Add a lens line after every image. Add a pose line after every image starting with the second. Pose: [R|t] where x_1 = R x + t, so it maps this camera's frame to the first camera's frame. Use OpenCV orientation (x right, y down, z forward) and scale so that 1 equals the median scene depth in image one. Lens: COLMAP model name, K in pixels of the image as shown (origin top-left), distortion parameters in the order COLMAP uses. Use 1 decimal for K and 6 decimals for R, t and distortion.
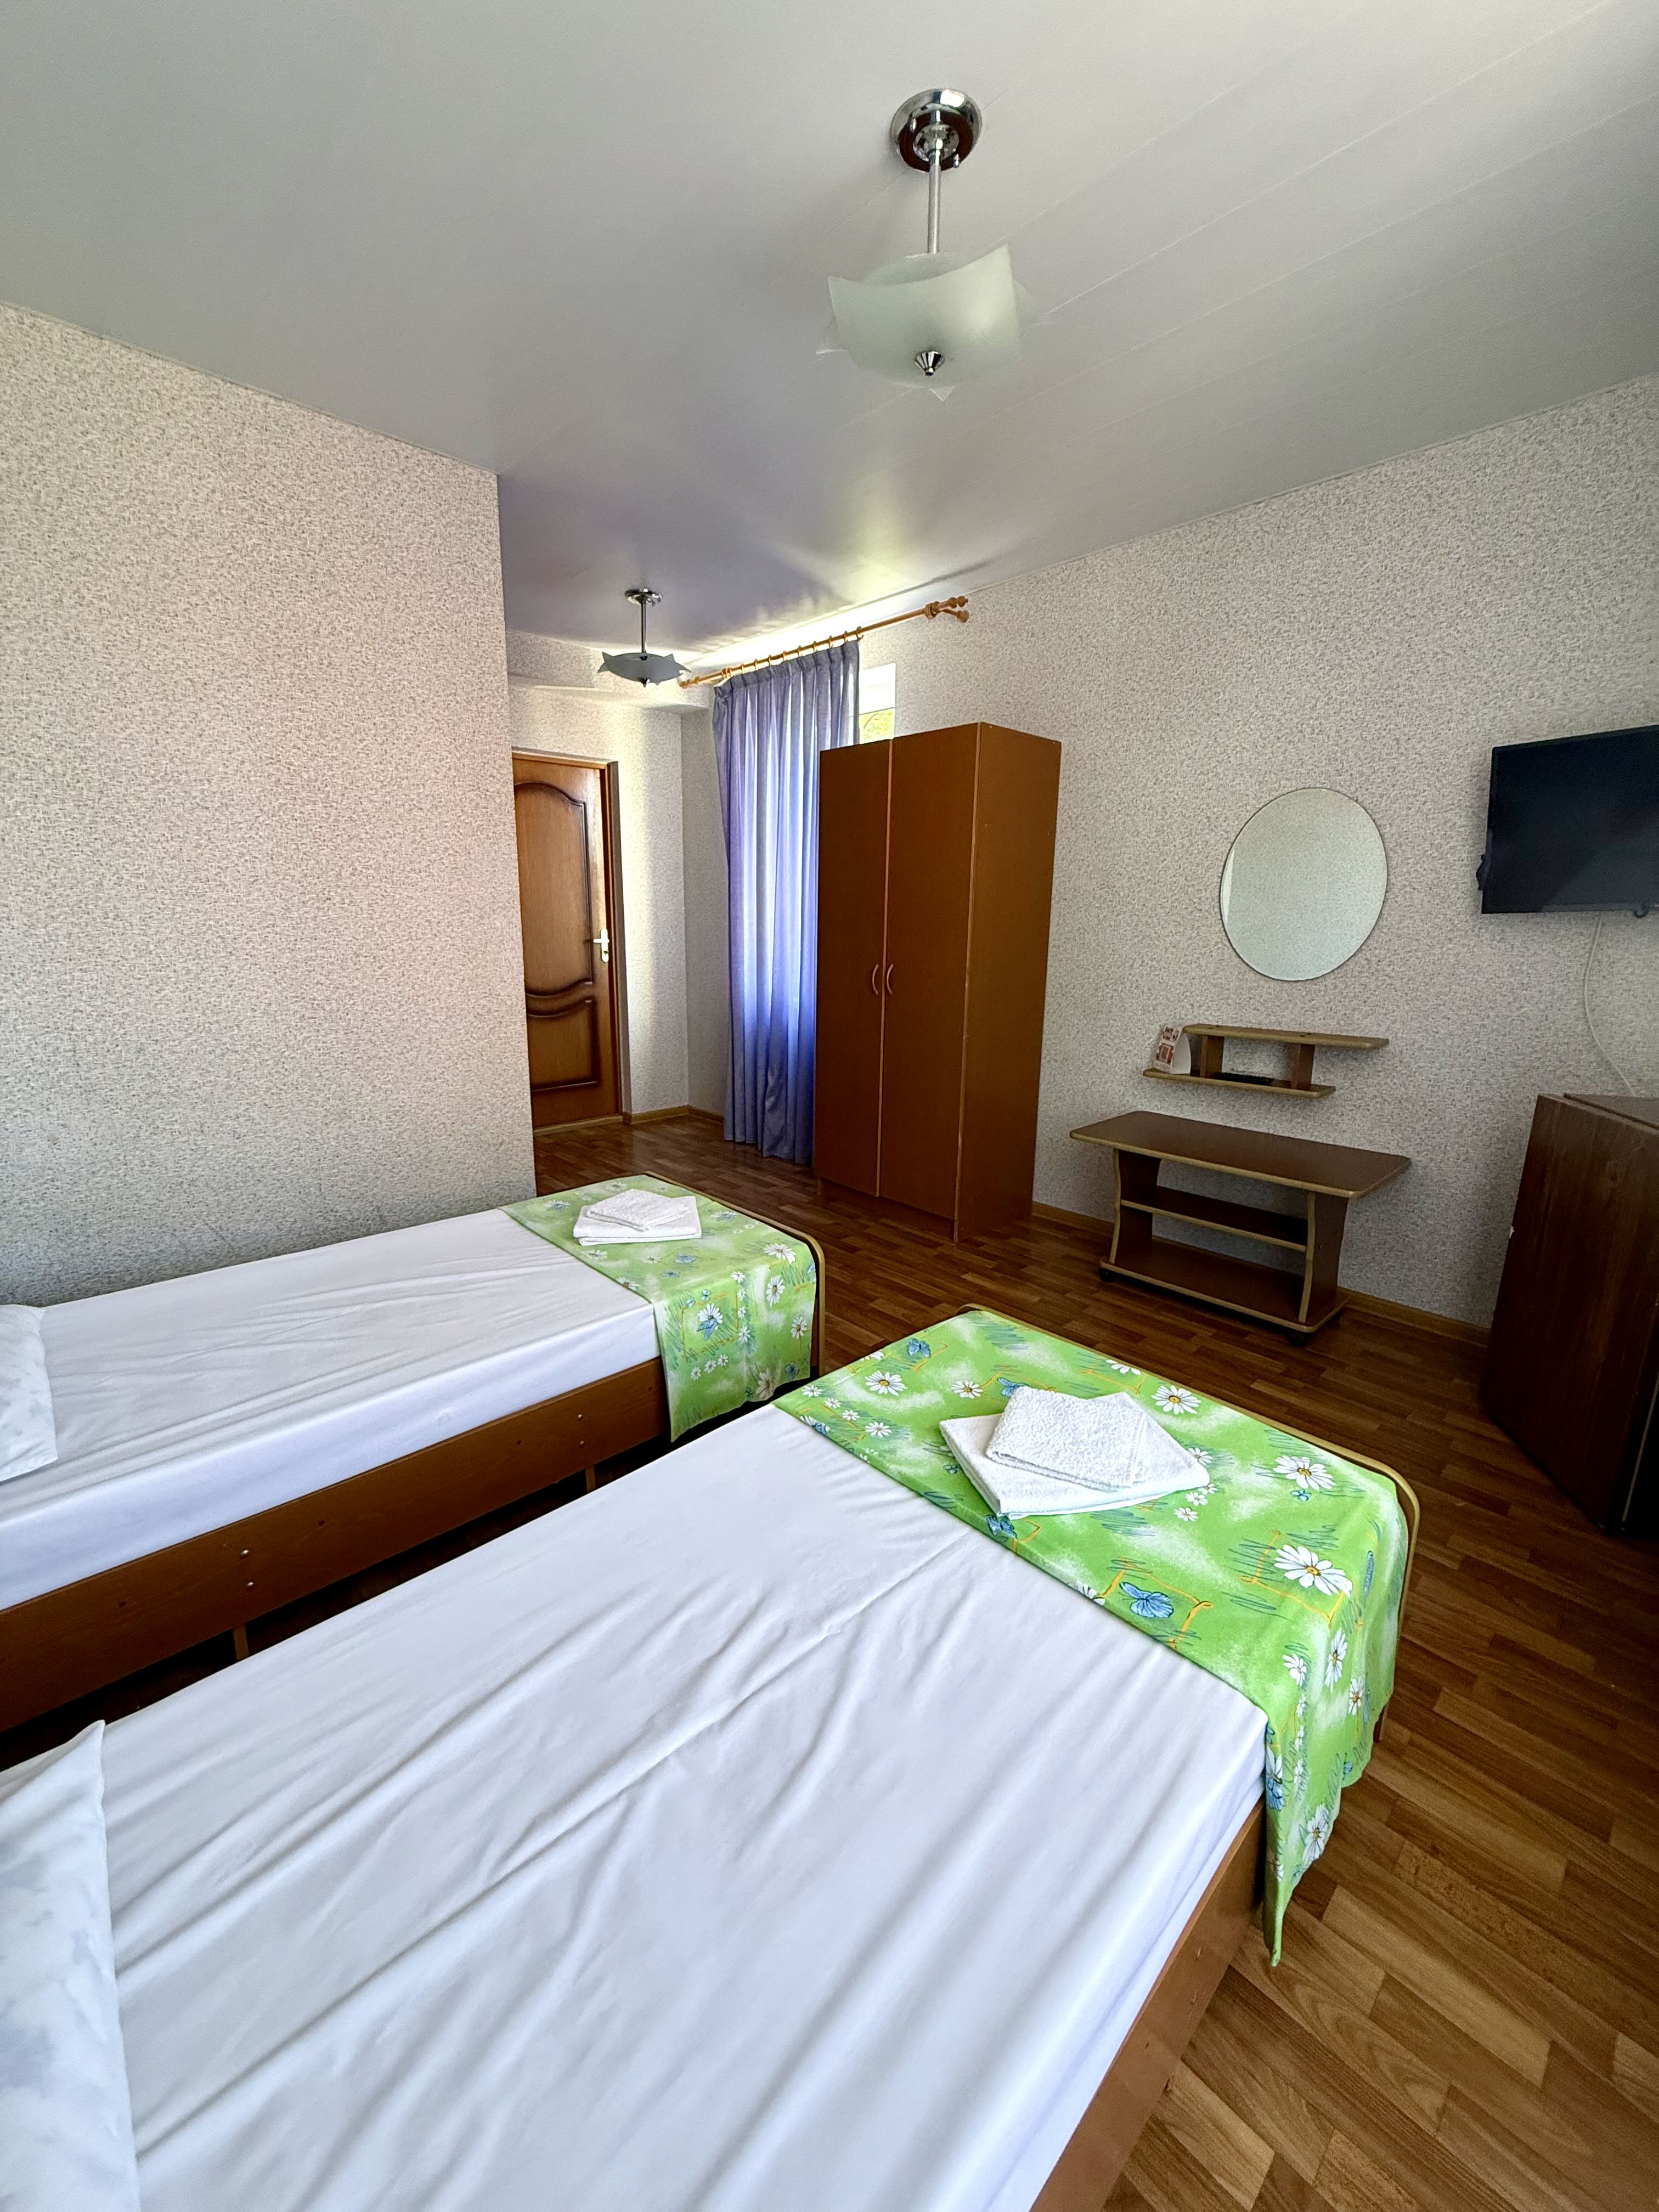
lens RADIAL K [[889.3, 0, 817.4], [0, 889.3, 1101.2], [0, 0, 1]] dist [-0.000800, -0.000024]
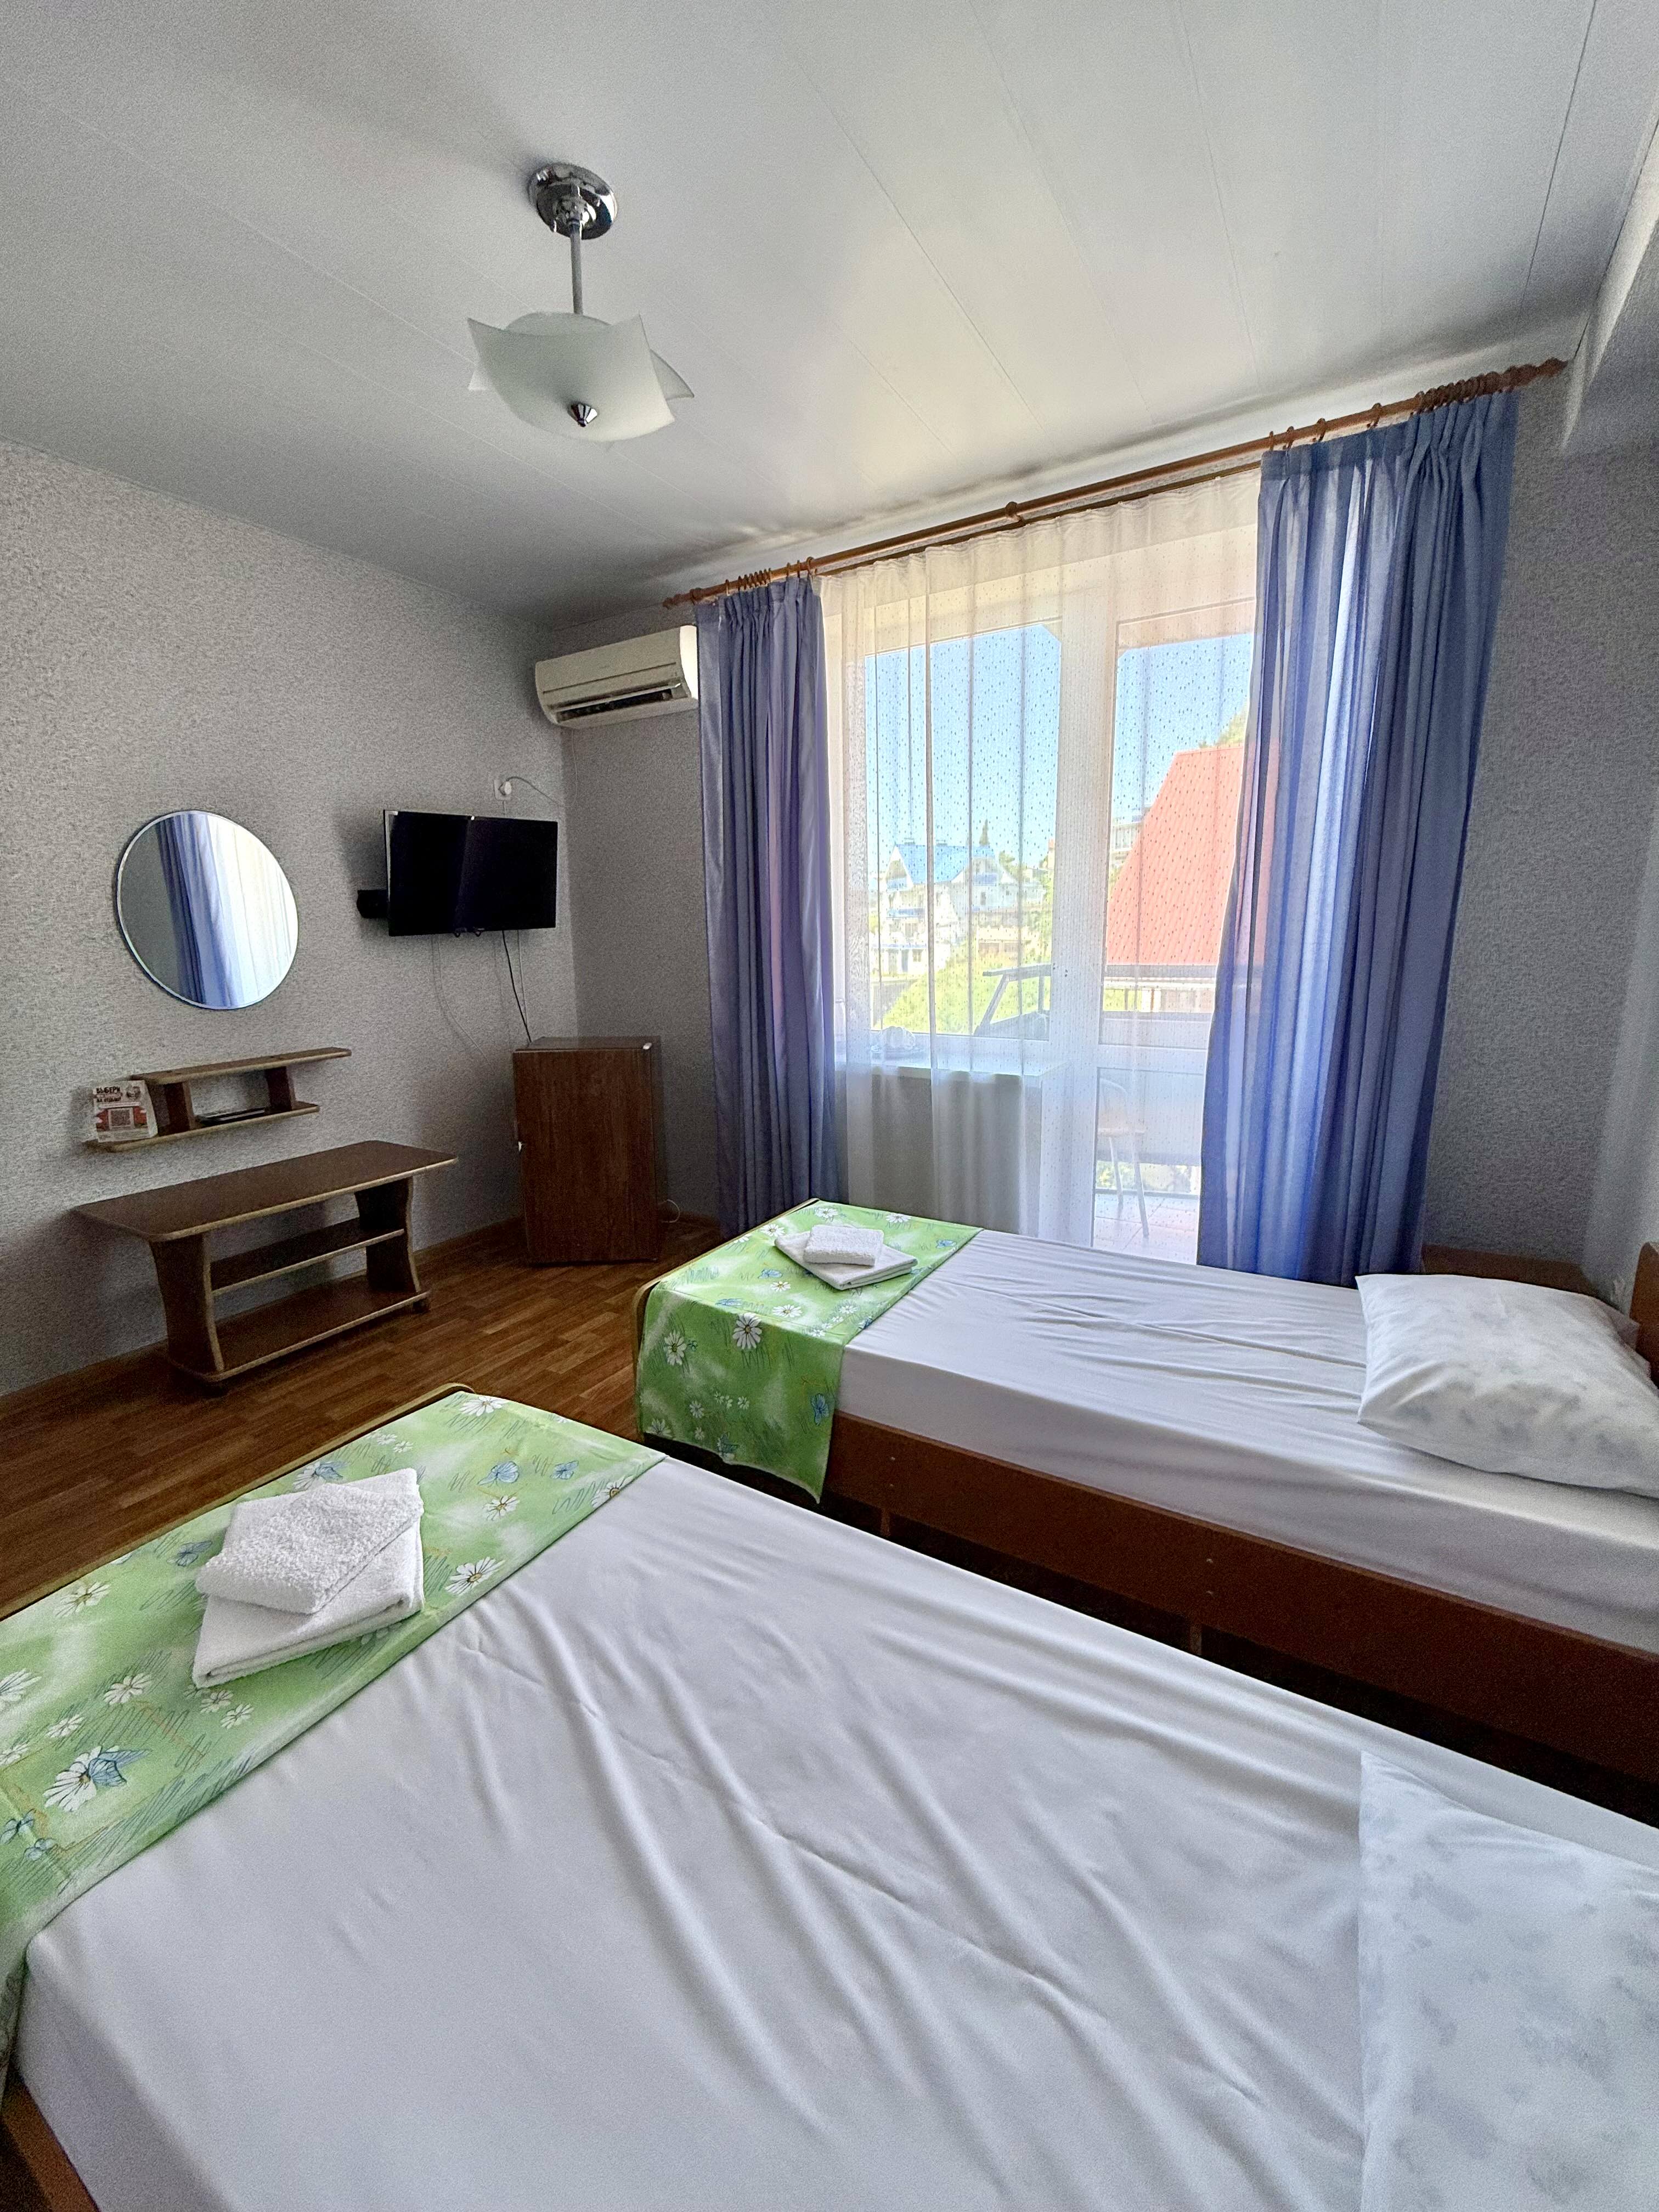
lens RADIAL K [[889.3, 0, 822.2], [0, 889.3, 1109.6], [0, 0, 1]] dist [-0.000800, -0.000024]
pose [[-0.286034, -0.189025, 0.939390, -0.656419], [0.218395, 0.941687, 0.255986, -0.157274], [-0.932999, 0.278379, -0.228072, 0.731835]]
